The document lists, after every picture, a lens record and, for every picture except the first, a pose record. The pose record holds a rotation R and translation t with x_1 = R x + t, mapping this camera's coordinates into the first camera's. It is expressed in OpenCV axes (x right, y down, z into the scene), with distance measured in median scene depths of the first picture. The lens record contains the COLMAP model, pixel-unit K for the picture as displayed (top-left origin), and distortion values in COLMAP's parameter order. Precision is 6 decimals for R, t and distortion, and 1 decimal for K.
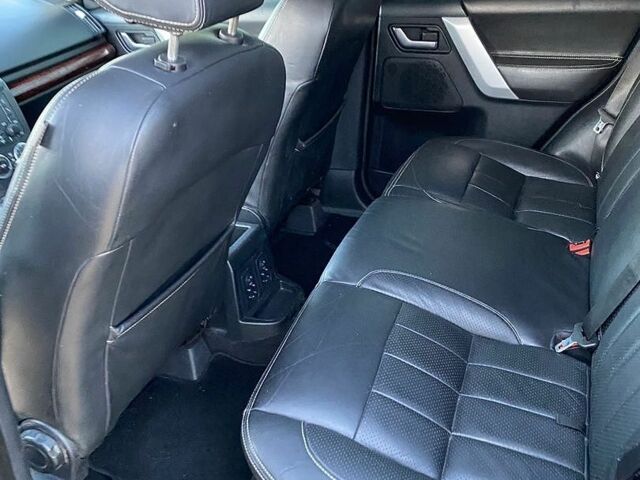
lens RADIAL K [[617.3, 0, 320.0], [0, 617.3, 240.0], [0, 0, 1]] dist [0.049648, -0.018398]
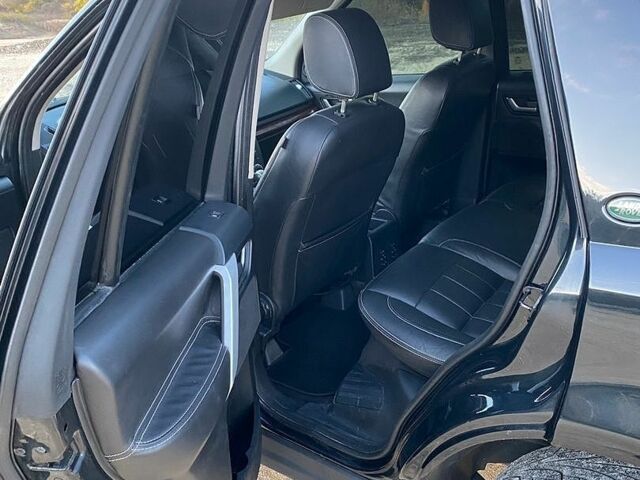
lens RADIAL K [[617.3, 0, 320.0], [0, 617.3, 240.0], [0, 0, 1]] dist [0.049648, -0.018398]
pose [[0.954633, 0.080715, -0.286638, 0.270846], [-0.108135, 0.990820, -0.081131, 0.265825], [0.277458, 0.108446, 0.954597, -0.816726]]
